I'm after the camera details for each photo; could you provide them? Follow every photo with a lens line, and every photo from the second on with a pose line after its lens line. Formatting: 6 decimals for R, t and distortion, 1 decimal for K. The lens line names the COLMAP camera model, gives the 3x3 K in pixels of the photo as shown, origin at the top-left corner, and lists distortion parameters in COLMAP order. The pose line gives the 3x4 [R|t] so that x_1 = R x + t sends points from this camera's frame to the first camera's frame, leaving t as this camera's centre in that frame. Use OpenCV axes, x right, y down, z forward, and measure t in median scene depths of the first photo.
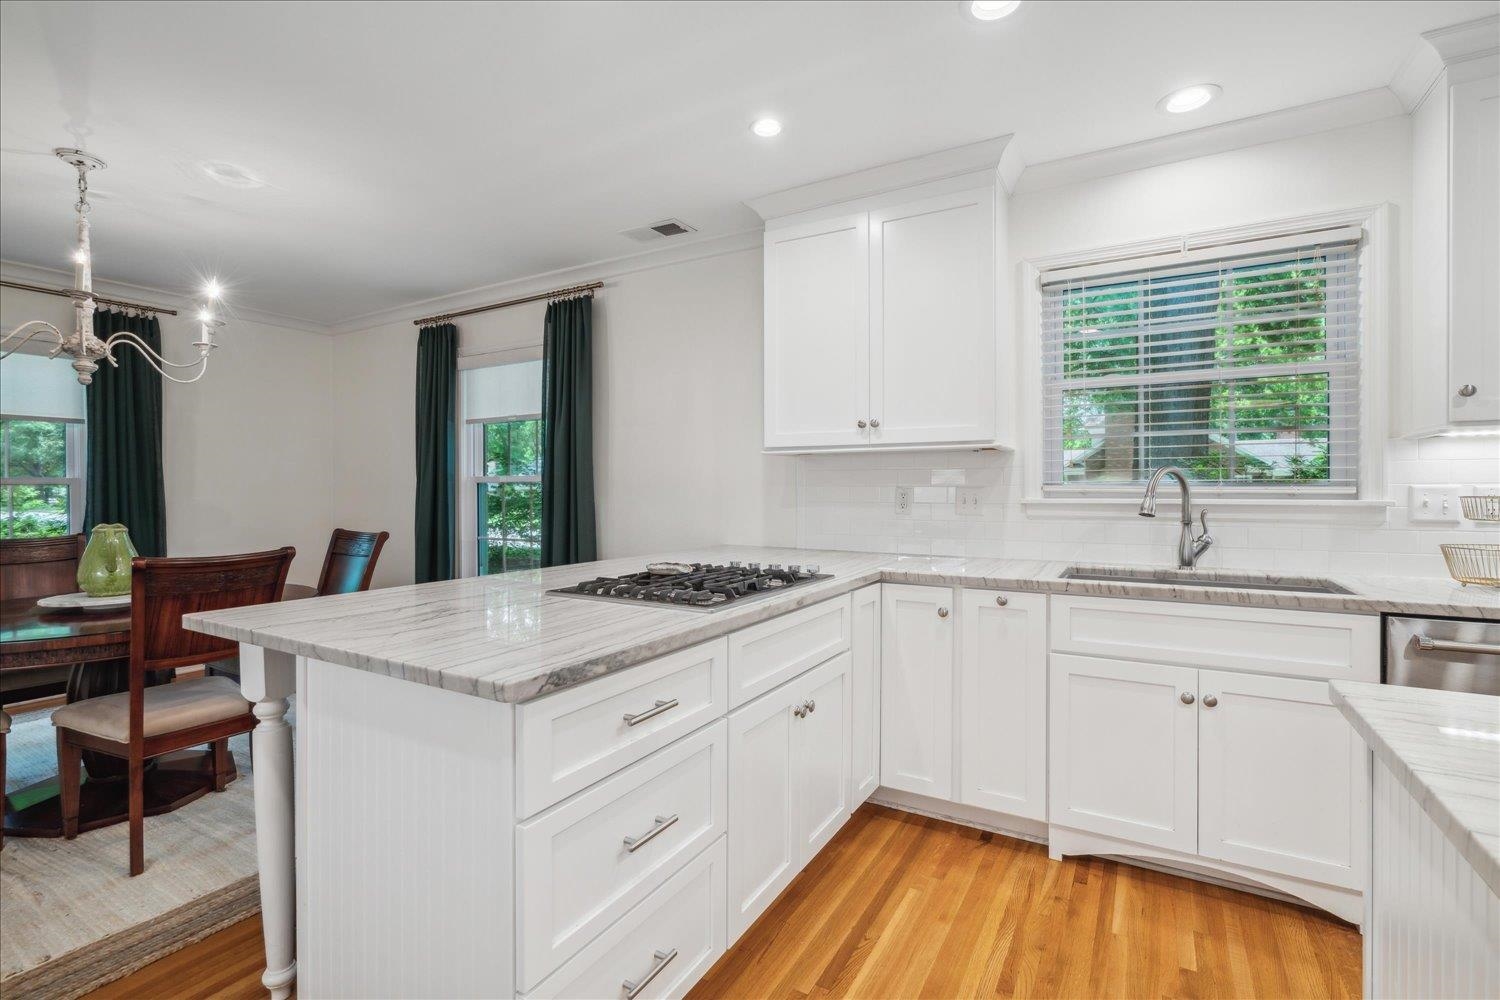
lens RADIAL K [[697.0, 0, 757.3], [0, 697.0, 492.3], [0, 0, 1]] dist [0.000441, 0.001470]
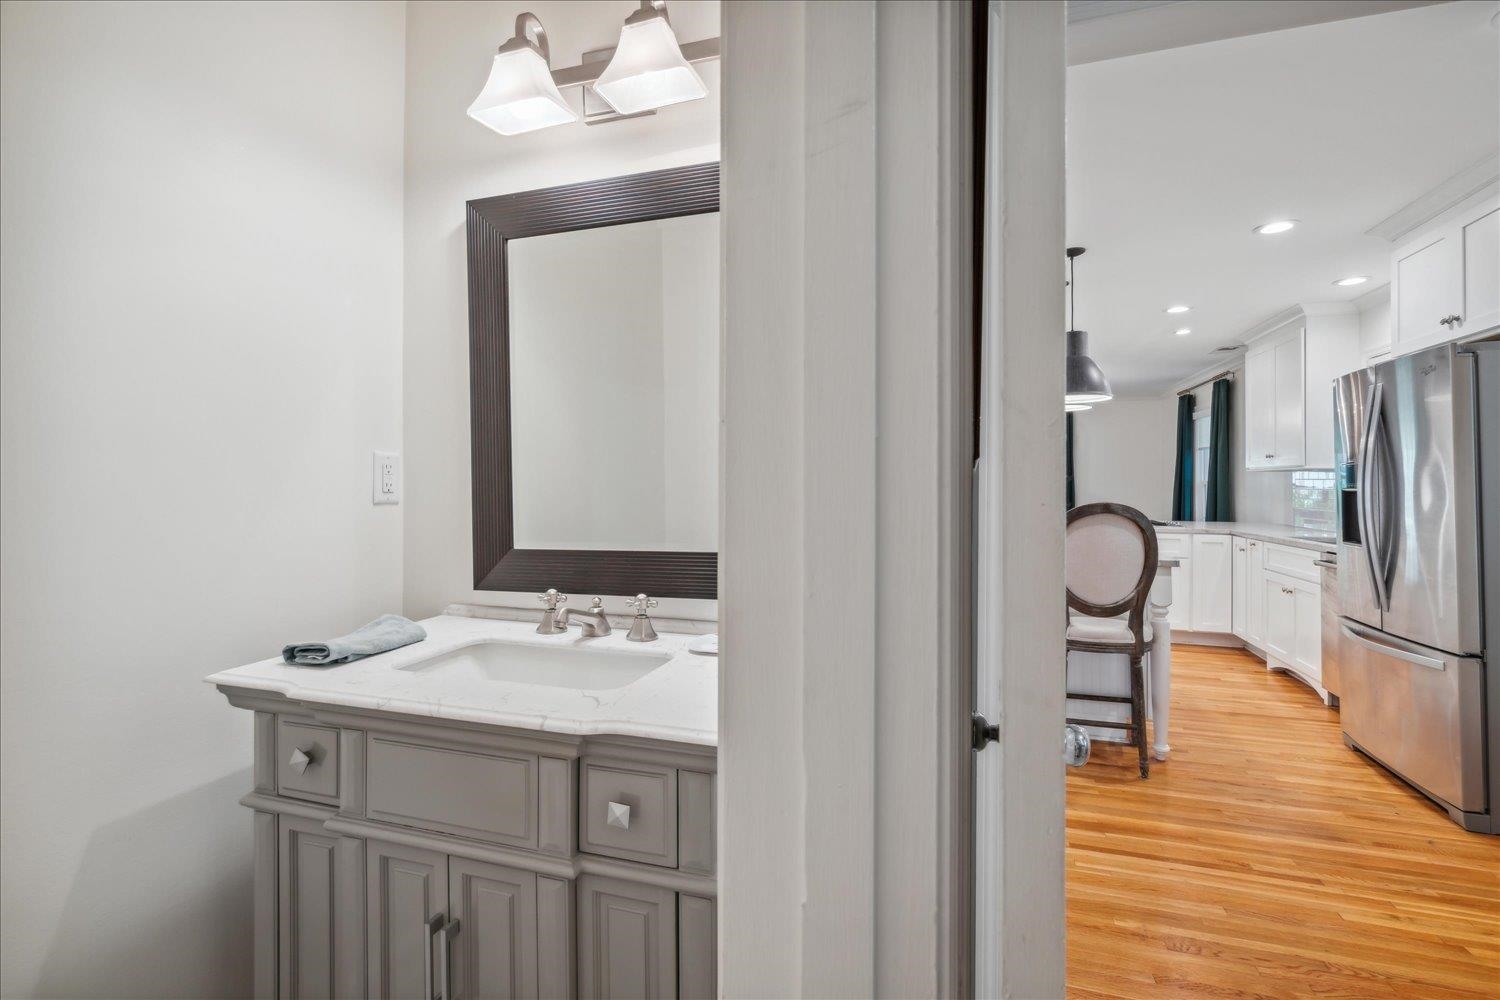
lens RADIAL K [[697.0, 0, 745.0], [0, 697.0, 488.6], [0, 0, 1]] dist [0.000441, 0.001470]
pose [[0.216908, 0.009958, -0.976141, 1.766612], [-0.005915, 0.999943, 0.008886, -0.018350], [0.976174, 0.003847, 0.216954, -0.815593]]
